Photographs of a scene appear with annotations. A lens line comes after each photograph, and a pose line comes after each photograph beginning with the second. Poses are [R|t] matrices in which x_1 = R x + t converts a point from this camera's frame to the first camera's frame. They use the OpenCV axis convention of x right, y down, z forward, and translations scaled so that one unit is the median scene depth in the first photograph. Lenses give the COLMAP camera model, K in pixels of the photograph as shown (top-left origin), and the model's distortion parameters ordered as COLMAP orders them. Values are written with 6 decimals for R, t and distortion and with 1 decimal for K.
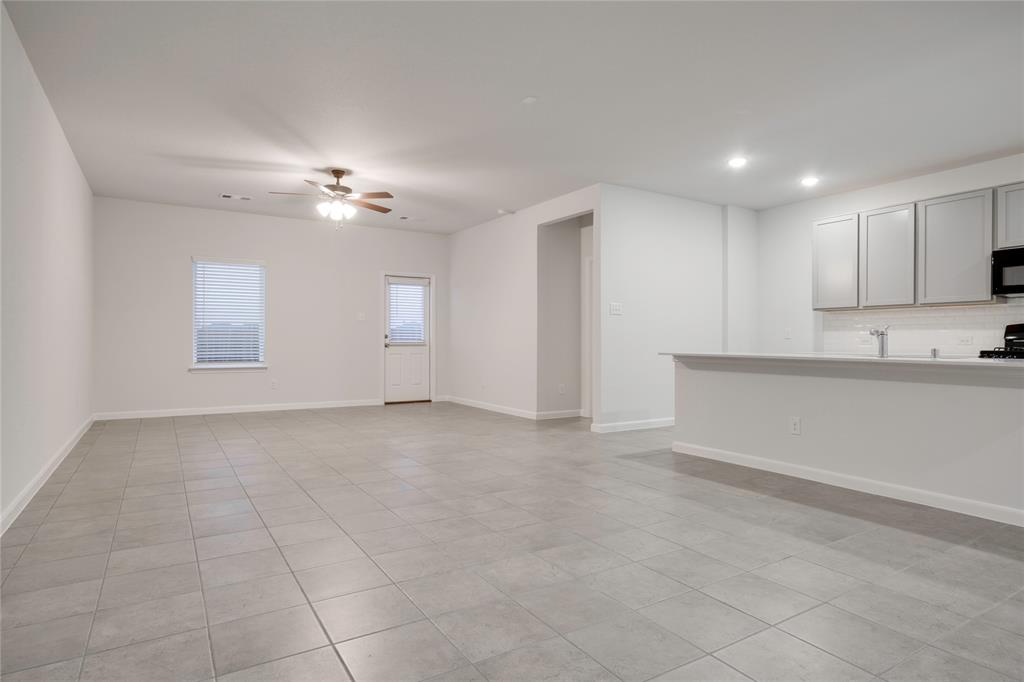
lens RADIAL K [[567.7, 0, 512.0], [0, 567.7, 341.0], [0, 0, 1]] dist [-0.053762, 0.049483]
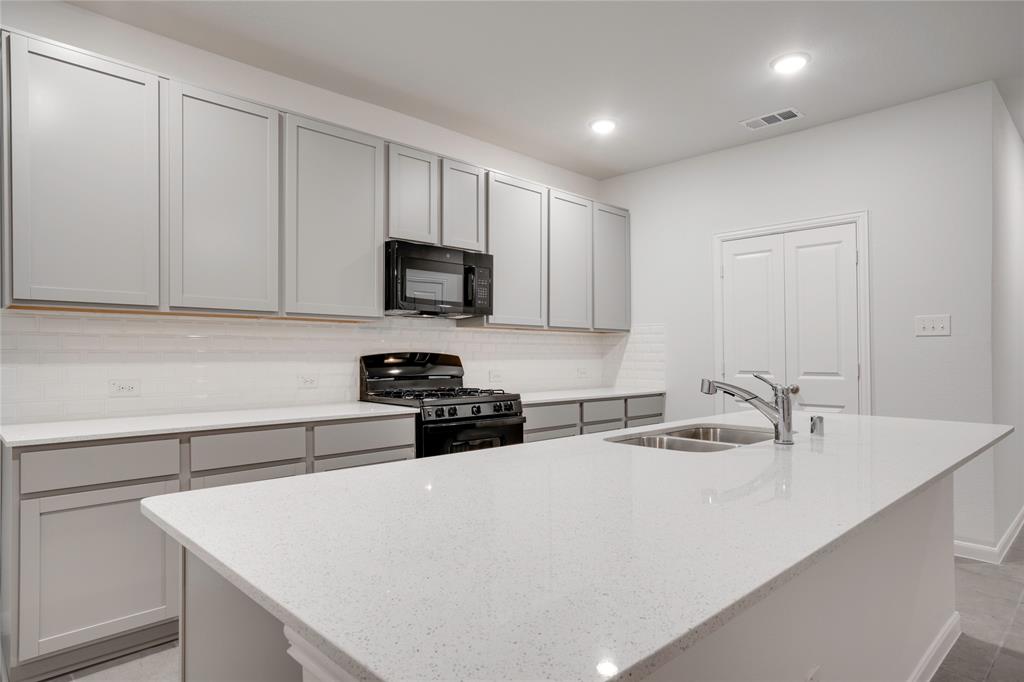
lens RADIAL K [[609.0, 0, 512.0], [0, 609.0, 341.0], [0, 0, 1]] dist [-0.006760, 0.019606]
pose [[-0.225482, 0.016714, 0.974104, 0.130552], [-0.001545, 0.999845, -0.017513, -0.028710], [-0.974246, -0.005453, -0.225422, 0.850200]]
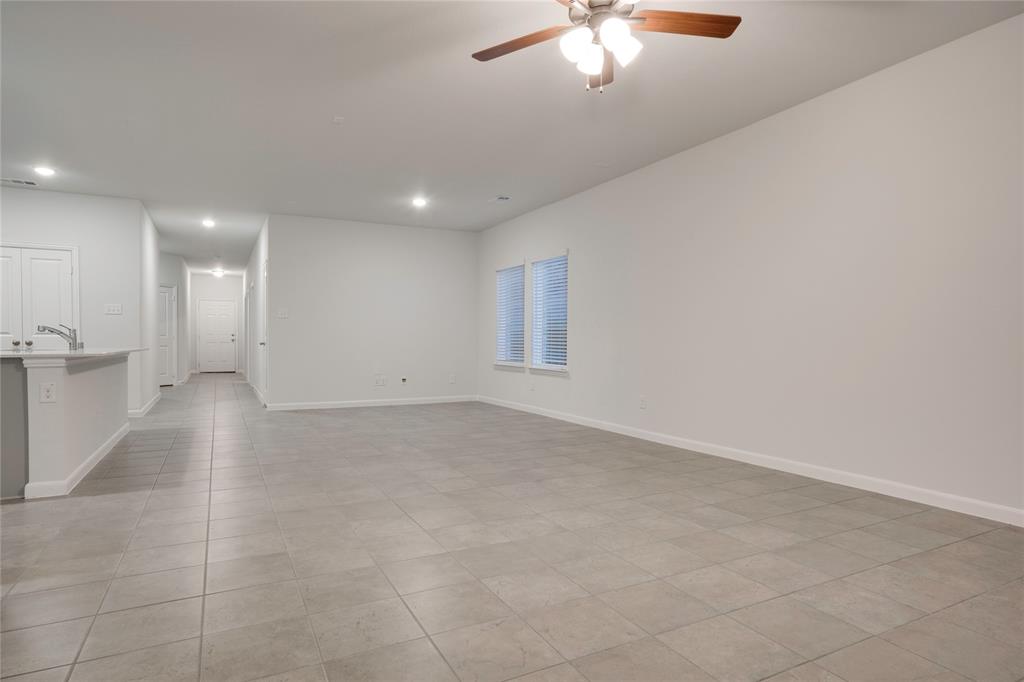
lens RADIAL K [[567.7, 0, 512.0], [0, 567.7, 341.0], [0, 0, 1]] dist [-0.053762, 0.049483]
pose [[-0.997003, -0.007389, 0.077010, -0.273164], [-0.006981, 0.999960, 0.005564, -0.002464], [-0.077048, 0.005009, -0.997015, 1.381914]]
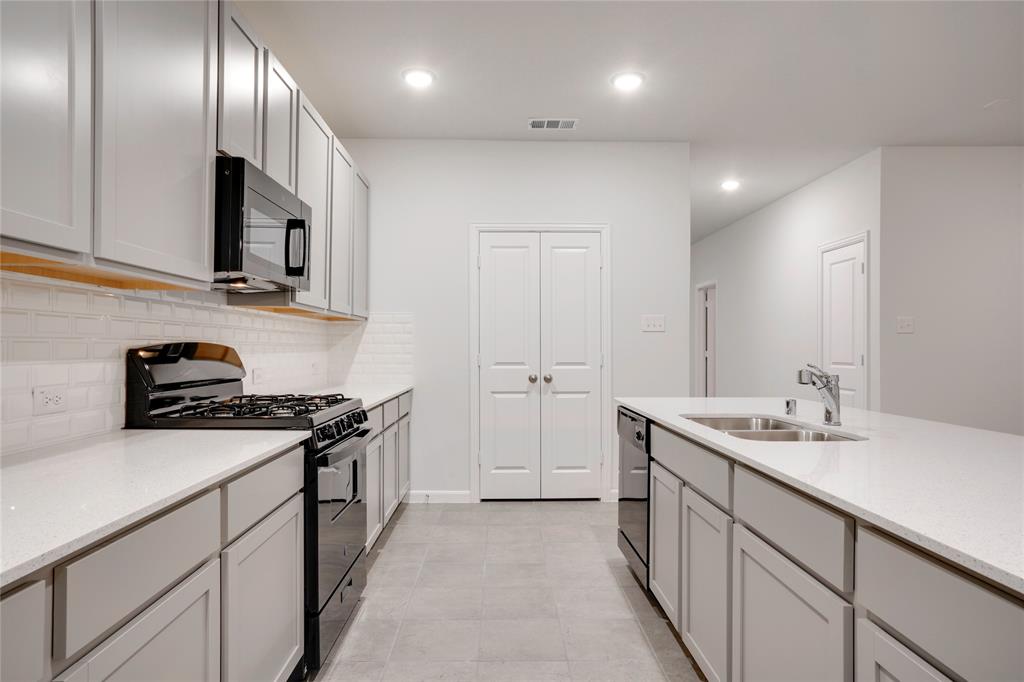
lens RADIAL K [[609.0, 0, 512.0], [0, 609.0, 341.0], [0, 0, 1]] dist [-0.006760, 0.019606]
pose [[-0.868007, -0.002108, 0.496547, 0.400459], [-0.006188, 0.999959, -0.006571, -0.027389], [-0.496513, -0.008776, -0.867985, 1.054612]]
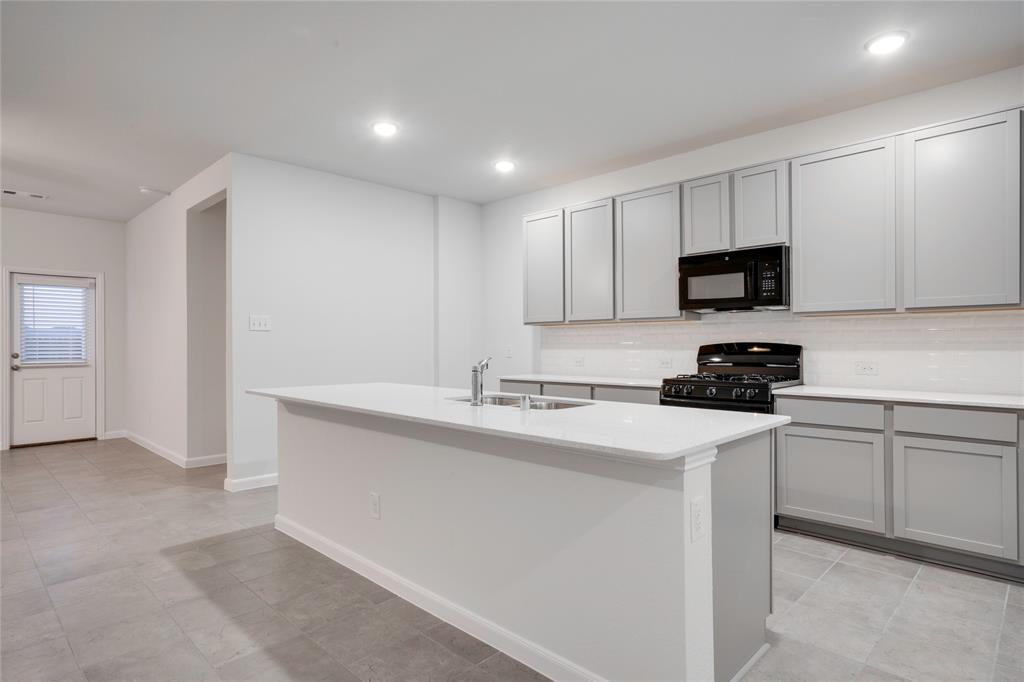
lens RADIAL K [[567.7, 0, 512.0], [0, 567.7, 341.0], [0, 0, 1]] dist [-0.053762, 0.049483]
pose [[0.968059, -0.004494, 0.250683, 0.336055], [0.006672, 0.999947, -0.007840, -0.026117], [-0.250634, 0.009262, 0.968038, 0.210019]]
